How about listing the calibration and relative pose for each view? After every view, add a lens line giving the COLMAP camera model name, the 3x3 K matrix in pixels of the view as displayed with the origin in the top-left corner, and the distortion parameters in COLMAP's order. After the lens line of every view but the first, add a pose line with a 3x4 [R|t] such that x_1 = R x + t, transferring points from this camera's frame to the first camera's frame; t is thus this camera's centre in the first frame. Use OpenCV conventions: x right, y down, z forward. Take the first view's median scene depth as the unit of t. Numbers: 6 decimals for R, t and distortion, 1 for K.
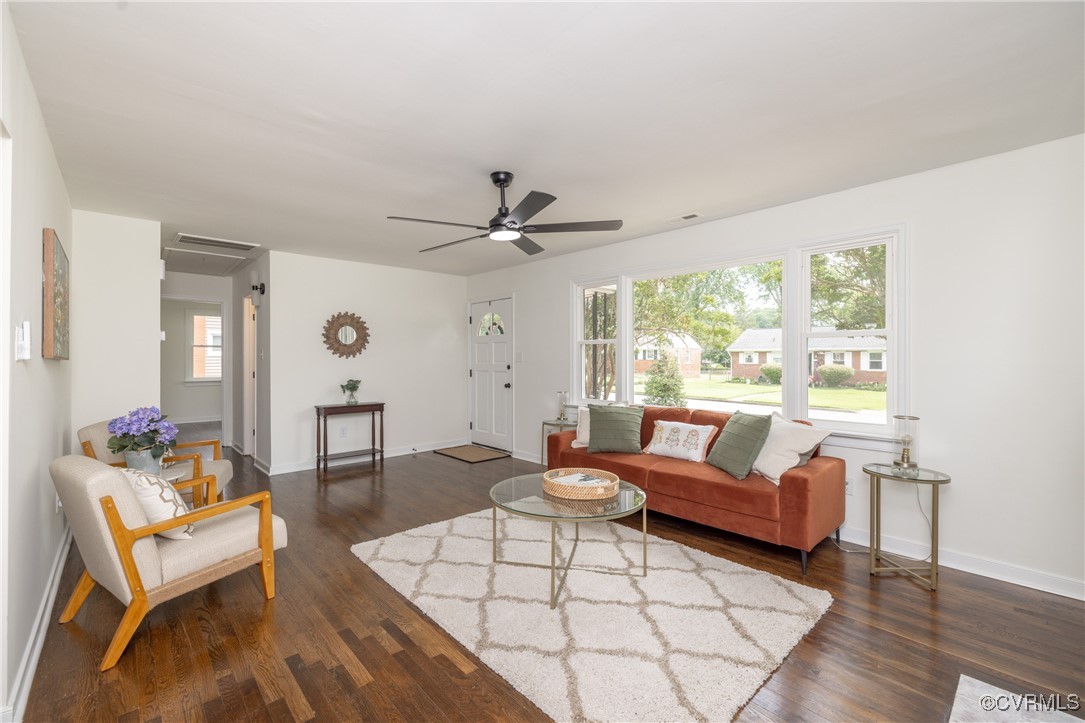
lens RADIAL K [[462.2, 0, 544.3], [0, 462.2, 362.5], [0, 0, 1]] dist [0.001612, -0.002083]
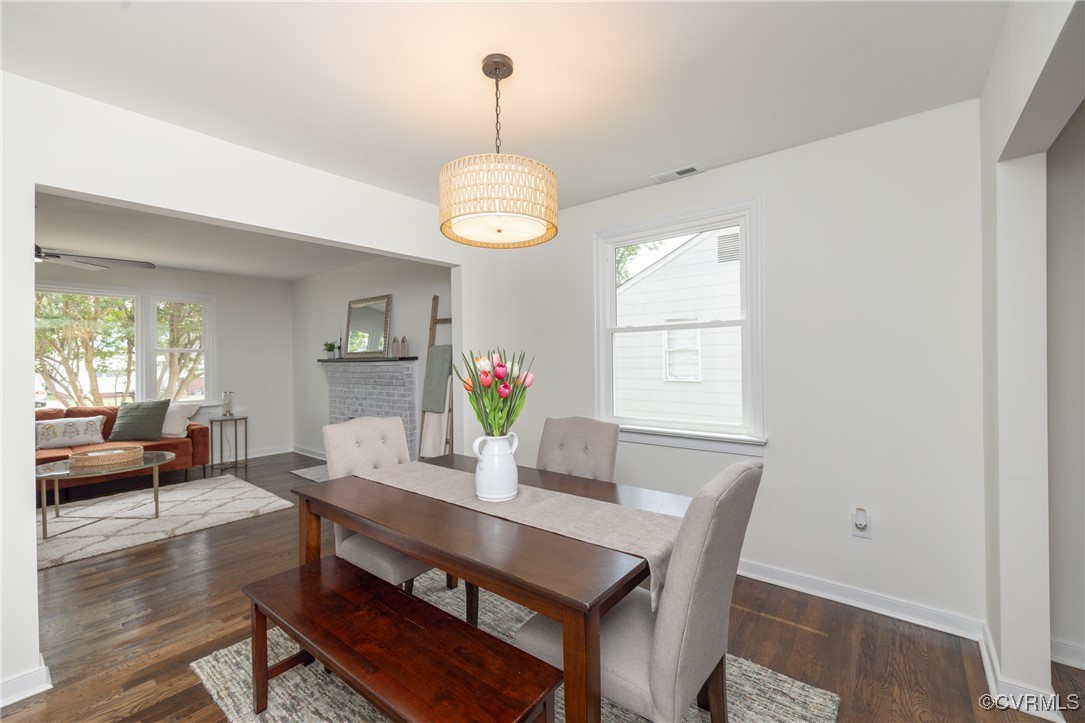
lens RADIAL K [[462.2, 0, 532.7], [0, 462.2, 354.6], [0, 0, 1]] dist [0.001612, -0.002083]
pose [[-0.139182, 0.009487, 0.990221, -0.797319], [0.016150, 0.999843, -0.007309, -0.008029], [-0.990135, 0.014975, -0.139314, -0.046532]]
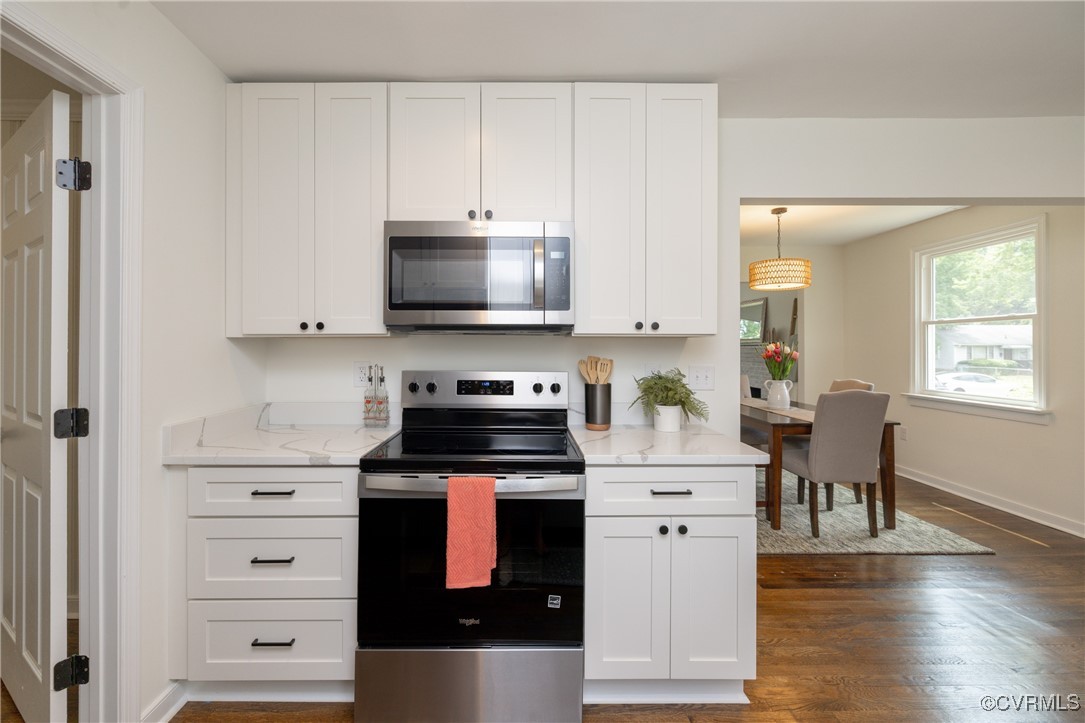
lens RADIAL K [[462.2, 0, 523.9], [0, 462.2, 341.3], [0, 0, 1]] dist [0.001612, -0.002083]
pose [[0.664424, 0.001908, 0.747353, -1.254733], [0.007821, 0.999924, -0.009505, -0.009503], [-0.747315, 0.012161, 0.664359, -0.246369]]
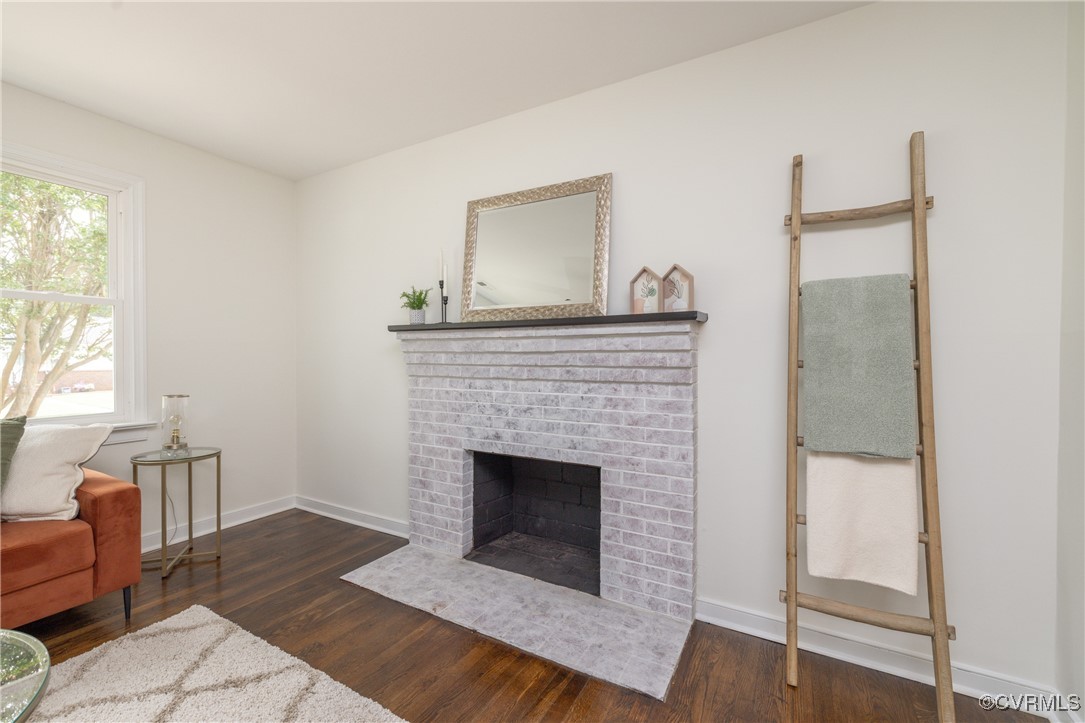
lens RADIAL K [[462.2, 0, 526.0], [0, 462.2, 360.7], [0, 0, 1]] dist [0.001612, -0.002083]
pose [[-0.295070, -0.011839, 0.955402, -0.172006], [0.003407, 0.999904, 0.013443, 0.019376], [-0.955469, 0.007222, -0.295002, 0.315173]]
